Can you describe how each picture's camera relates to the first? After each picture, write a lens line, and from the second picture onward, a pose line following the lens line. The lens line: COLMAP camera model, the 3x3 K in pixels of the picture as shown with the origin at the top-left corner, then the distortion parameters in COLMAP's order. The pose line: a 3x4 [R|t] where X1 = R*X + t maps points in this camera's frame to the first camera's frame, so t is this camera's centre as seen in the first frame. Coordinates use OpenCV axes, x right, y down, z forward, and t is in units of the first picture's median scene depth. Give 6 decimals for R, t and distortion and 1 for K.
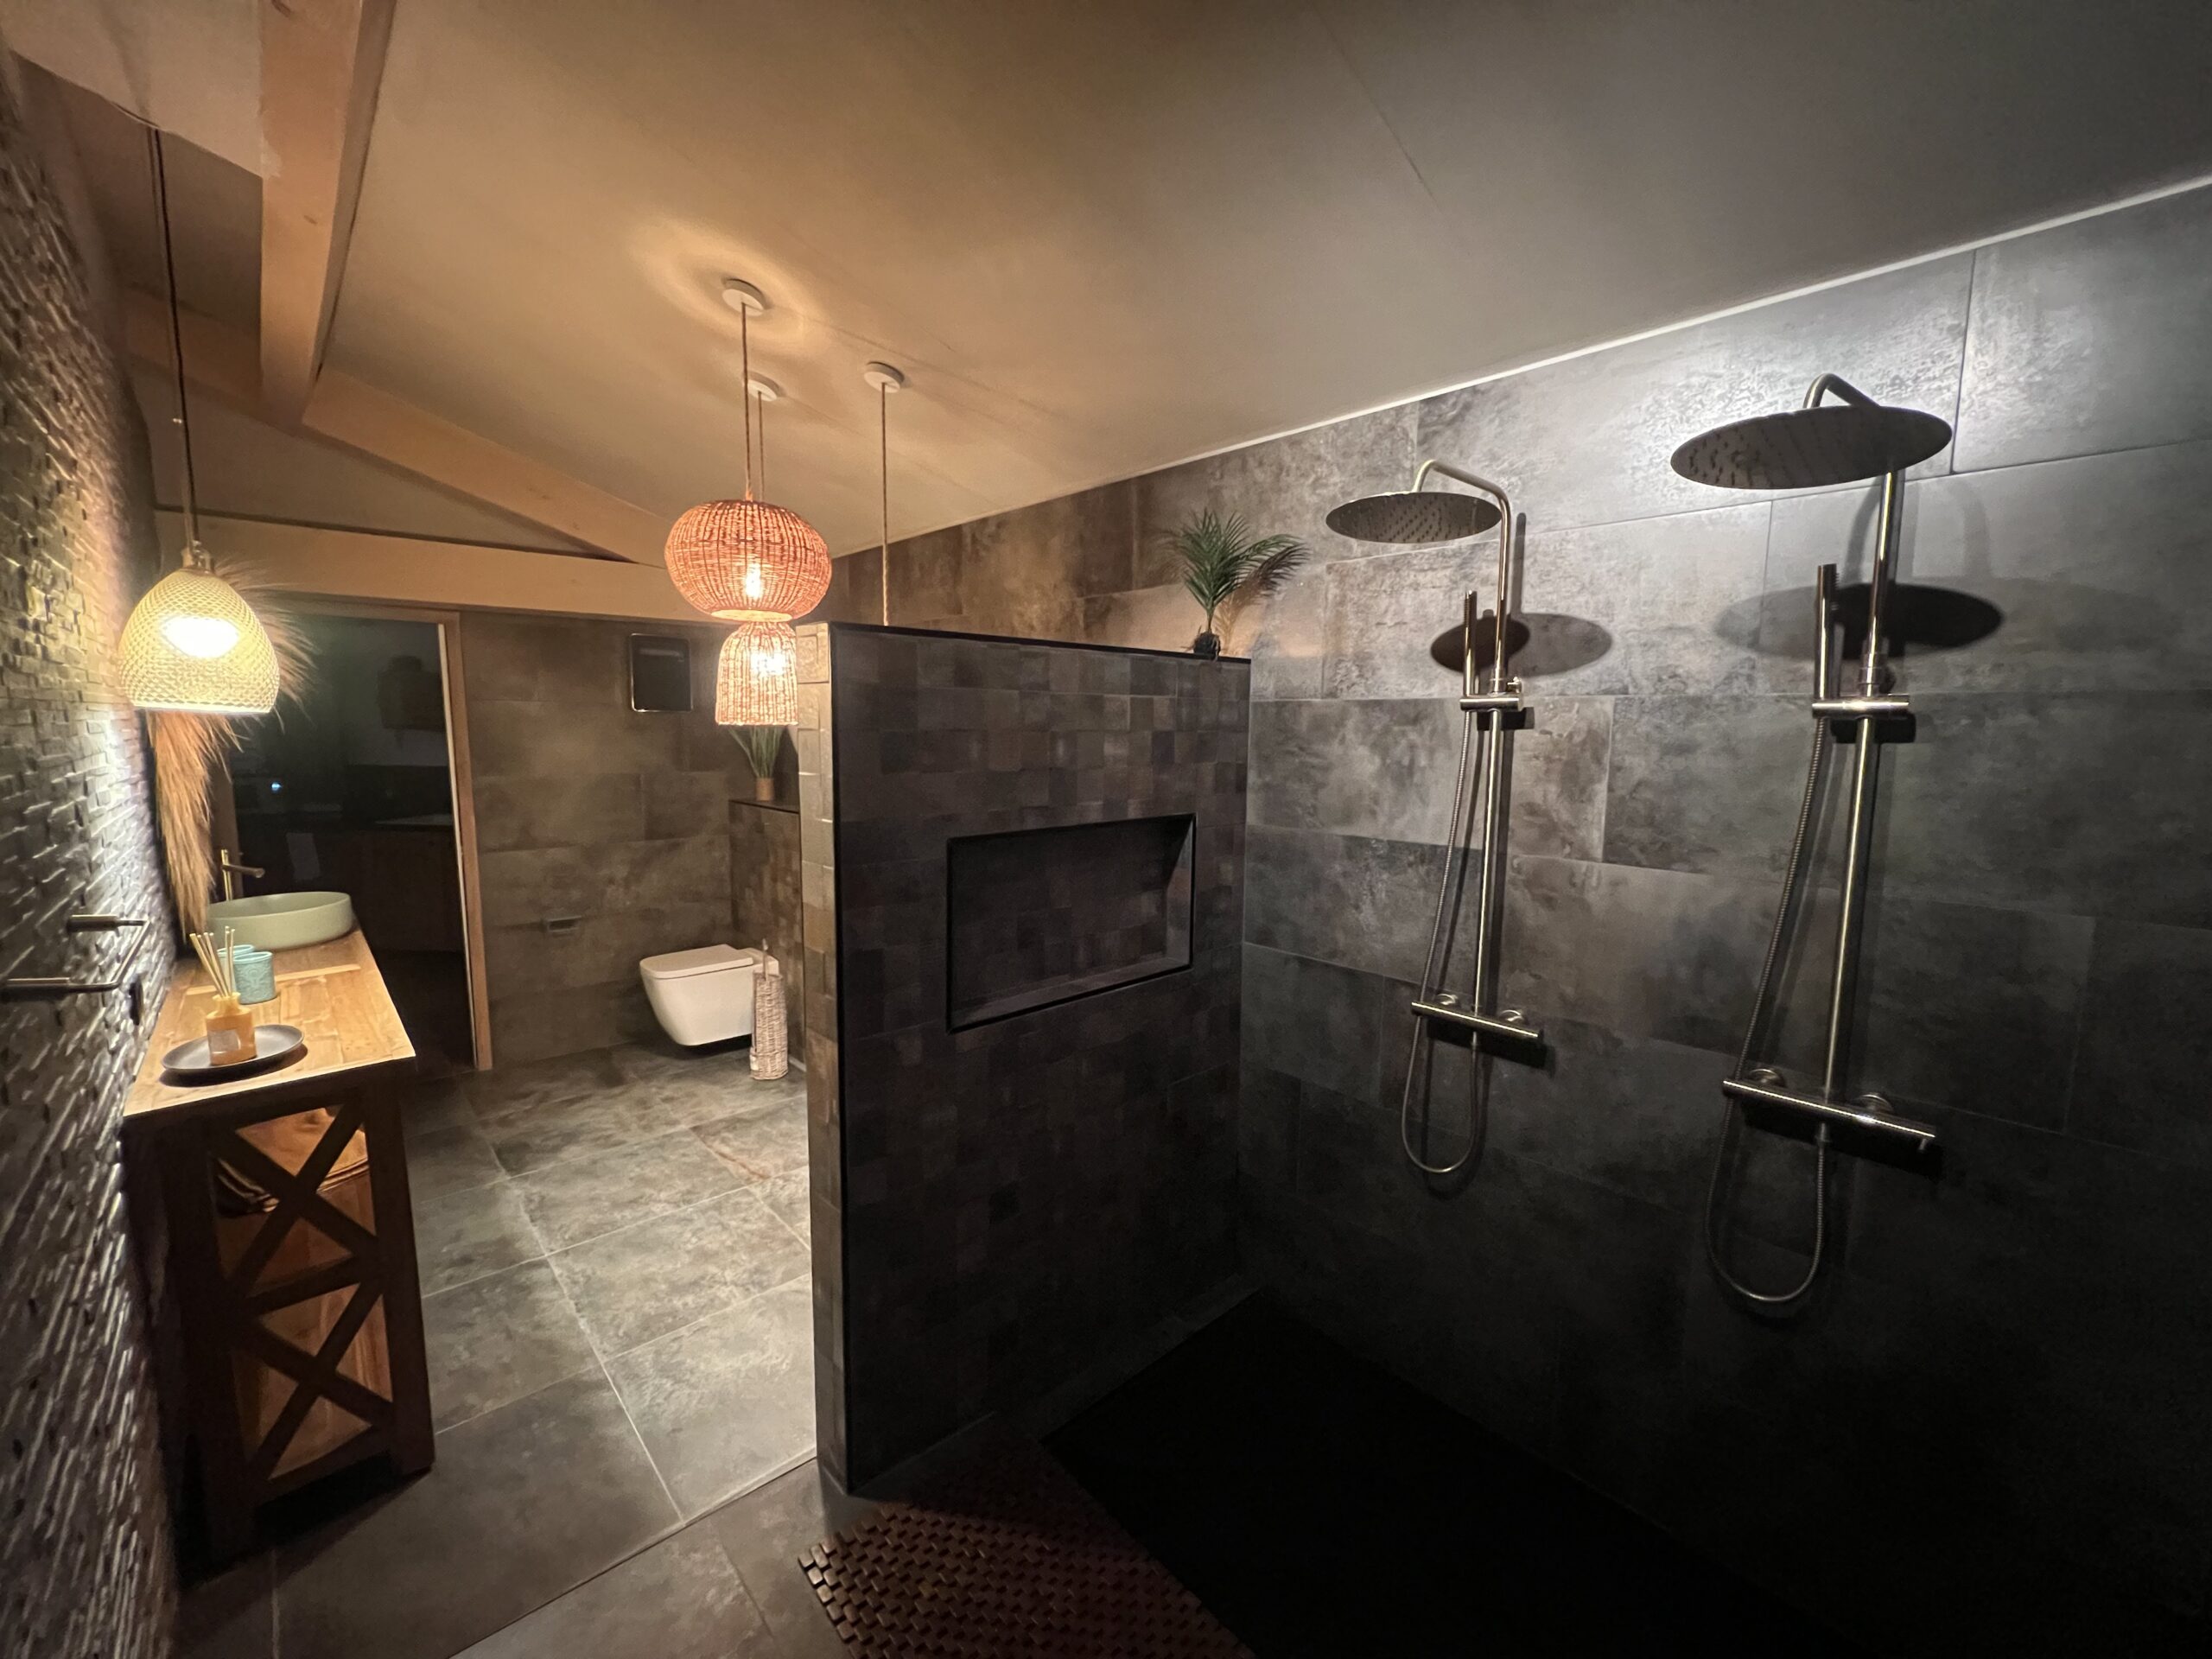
lens RADIAL K [[885.0, 0, 1106.0], [0, 885.0, 829.5], [0, 0, 1]] dist [-0.012191, -0.000041]
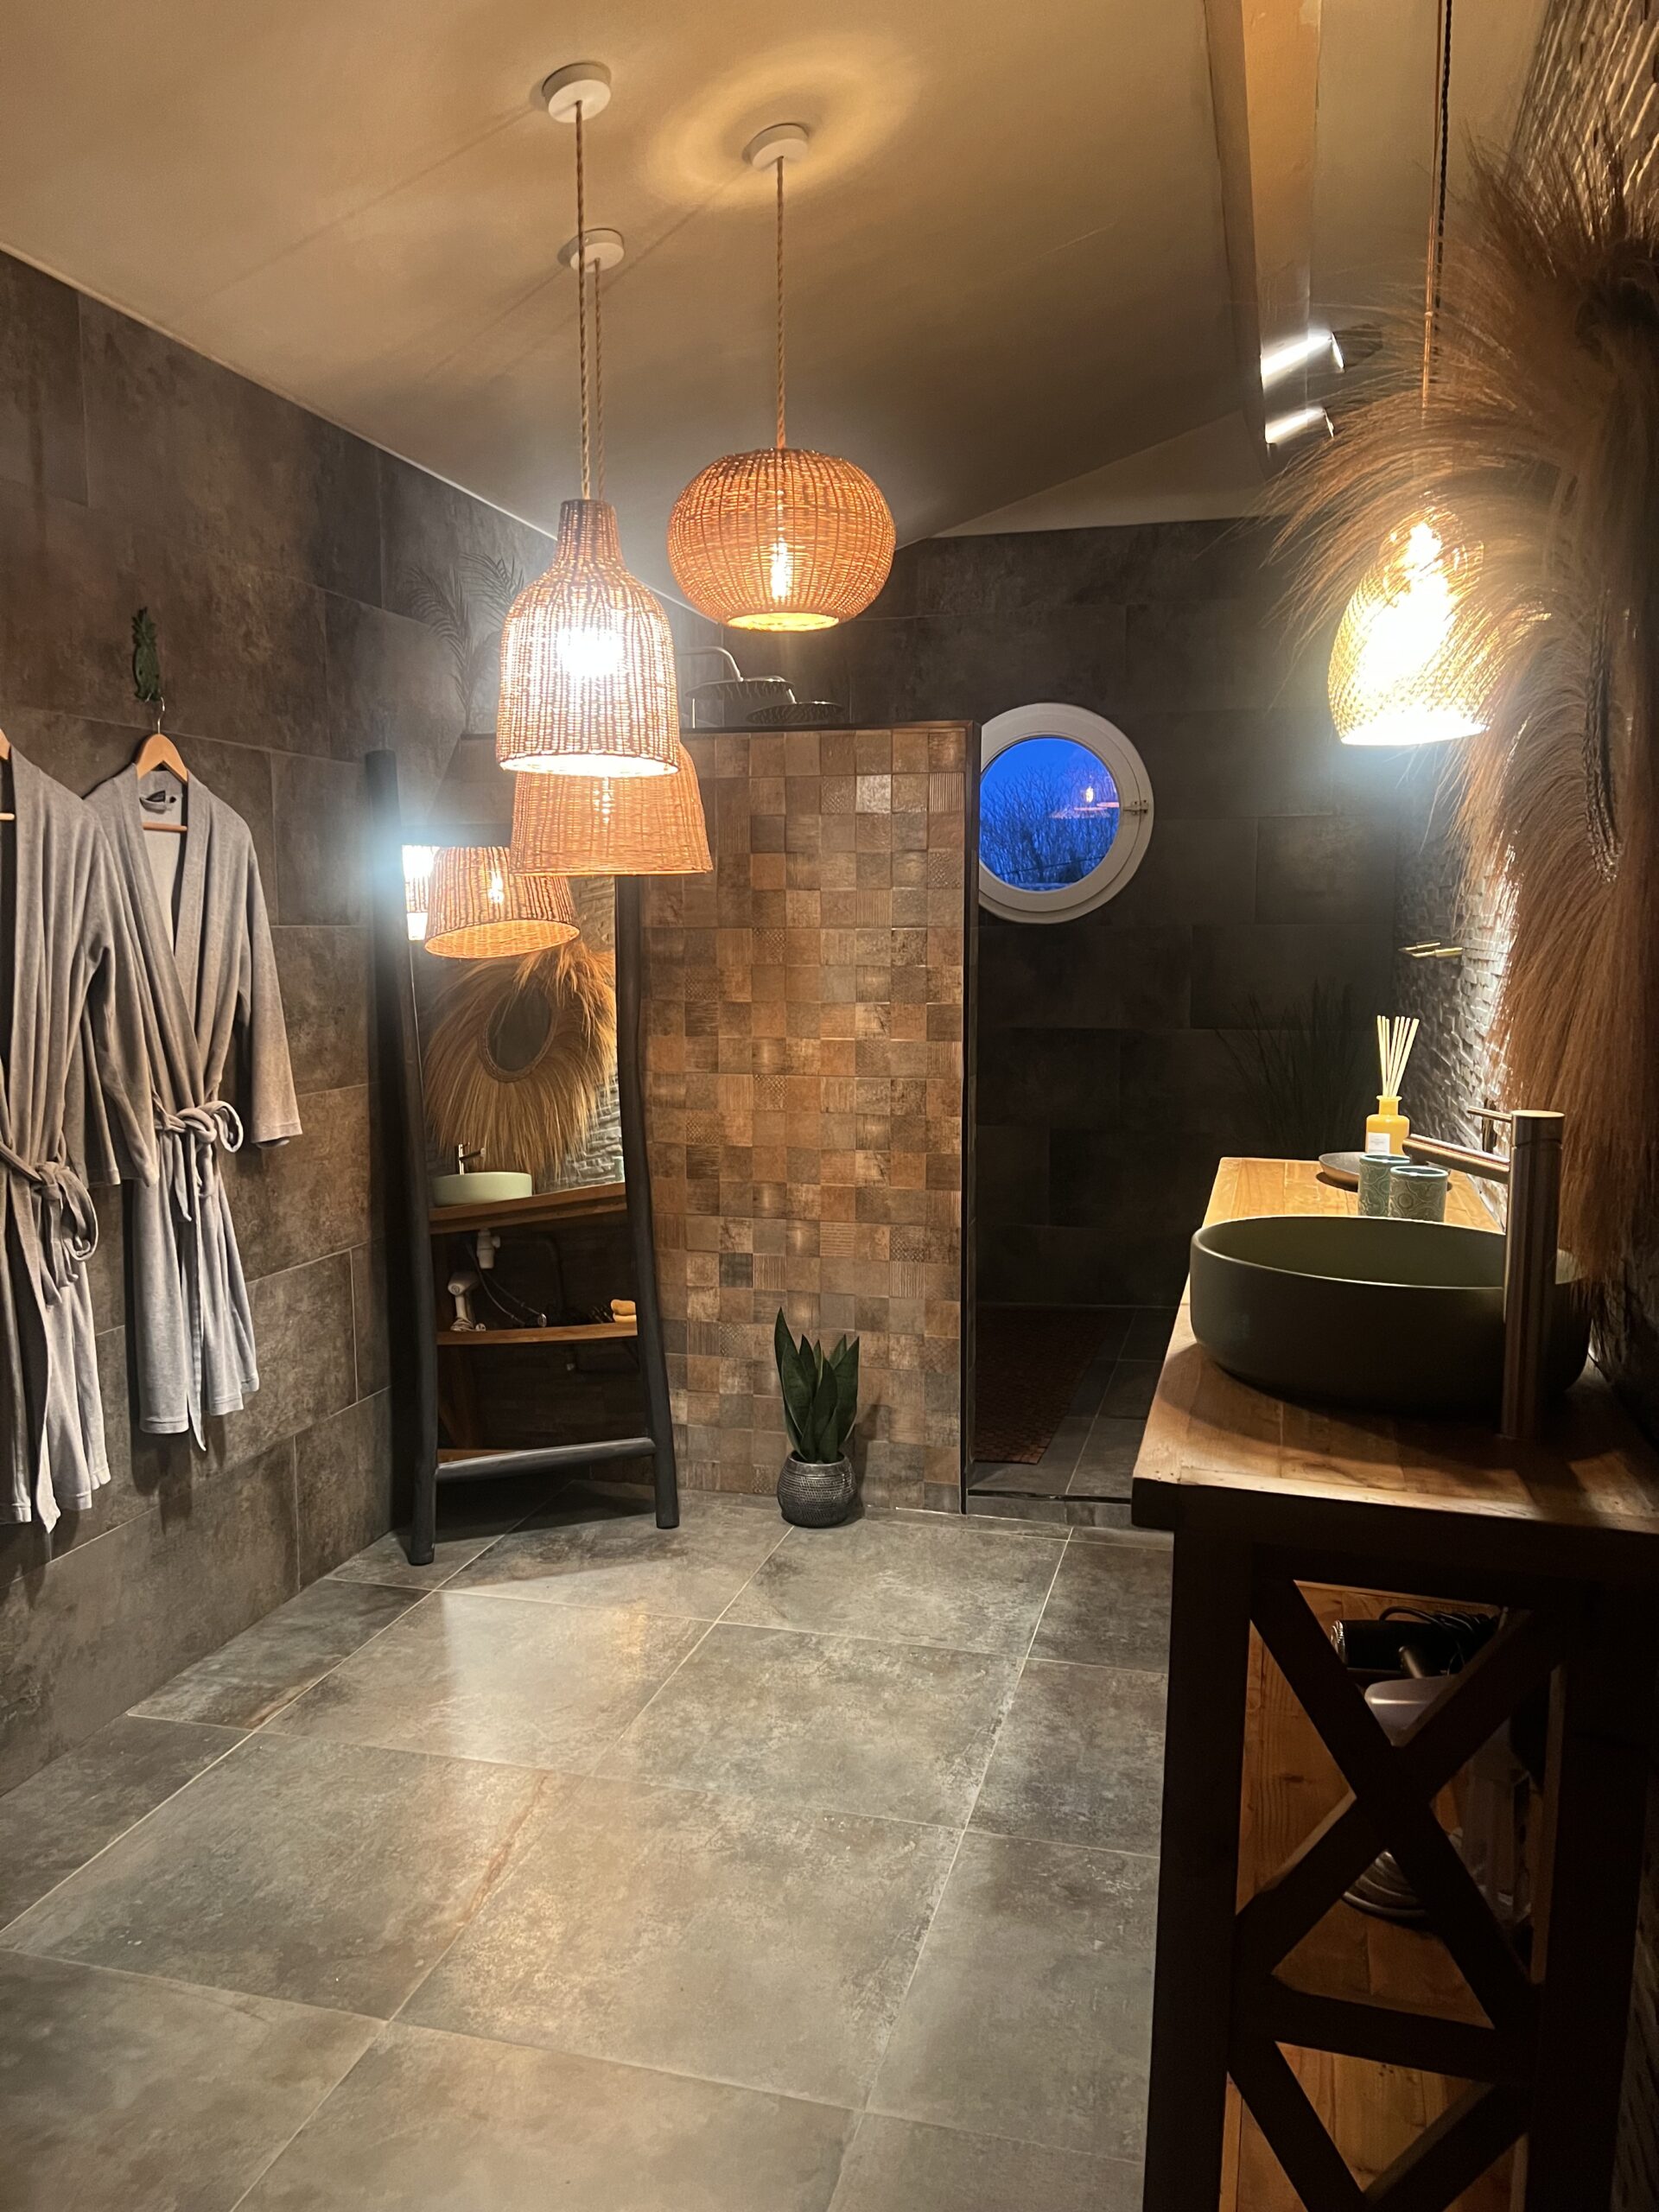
lens RADIAL K [[1623.9, 0, 829.5], [0, 1623.9, 1106.0], [0, 0, 1]] dist [0.070530, -0.078155]
pose [[-0.513721, -0.112494, 0.850550, -1.375903], [0.090579, 0.978715, 0.184154, -0.098919], [-0.853162, 0.171646, -0.492597, 1.487180]]
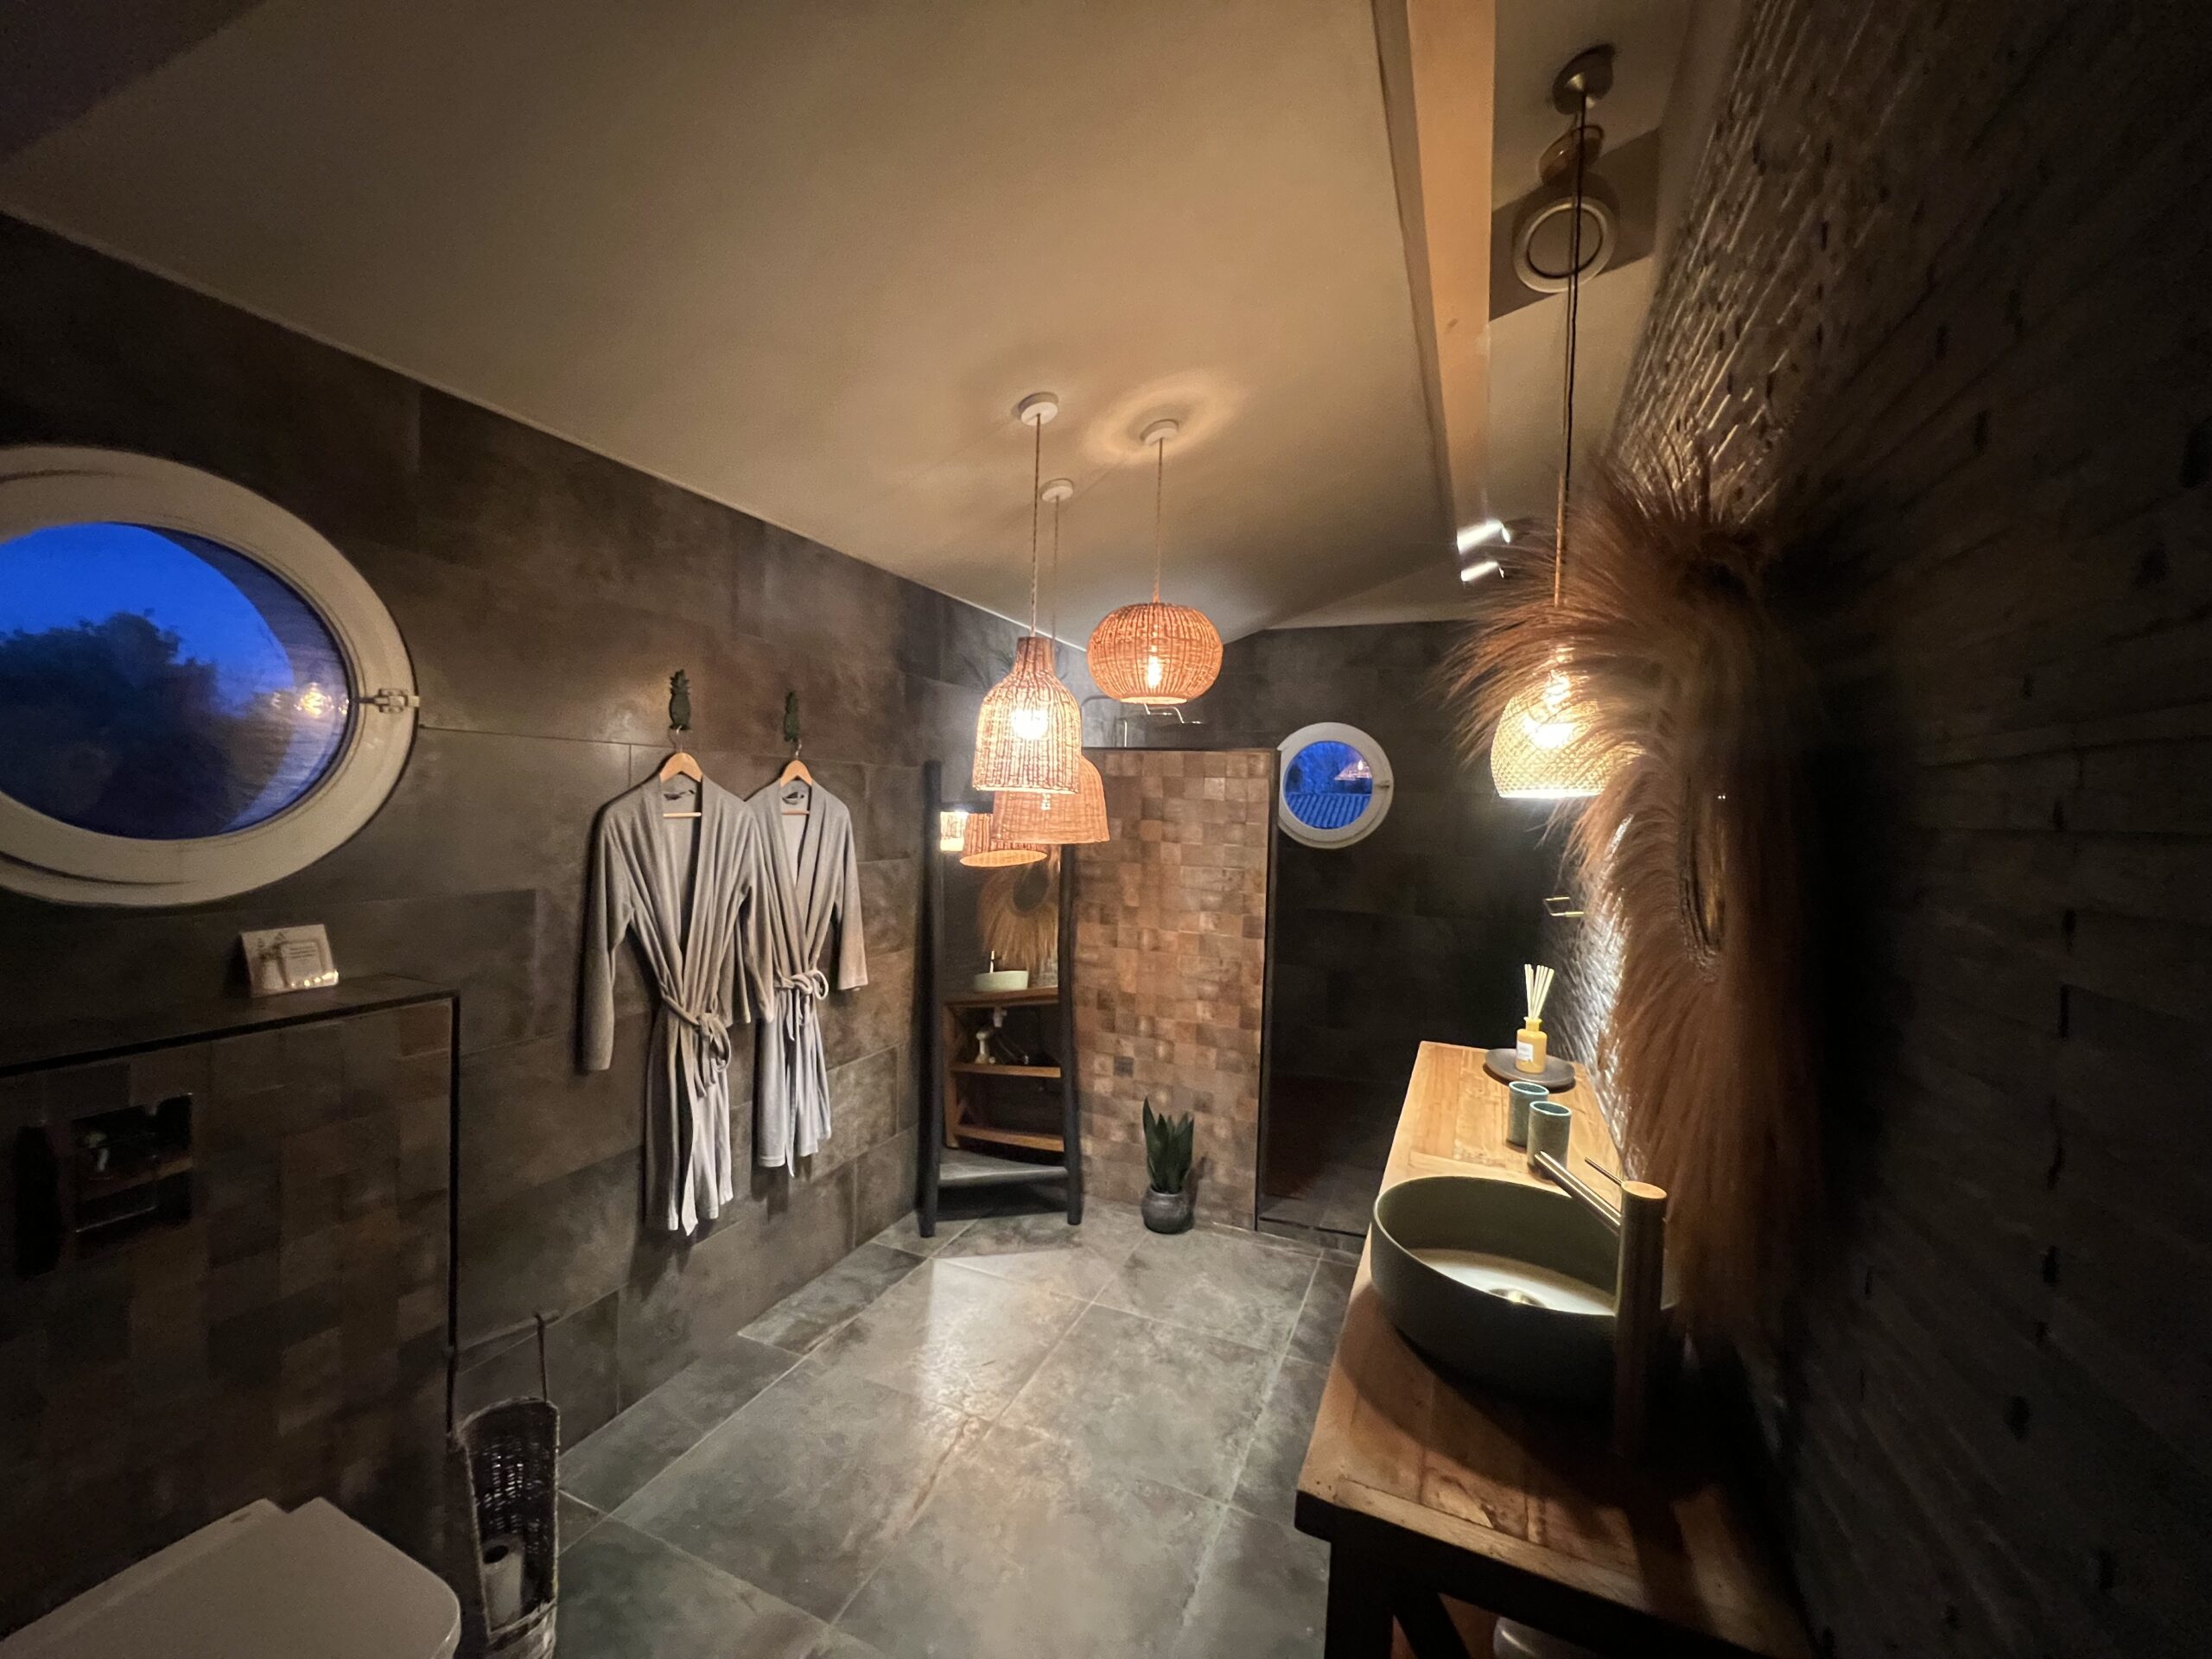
lens RADIAL K [[868.0, 0, 1106.0], [0, 868.0, 829.5], [0, 0, 1]] dist [-0.002411, -0.000137]
pose [[-0.388627, -0.060591, 0.919401, -1.271492], [0.069240, 0.993094, 0.094715, -0.171422], [-0.918790, 0.100468, -0.381747, 1.349409]]
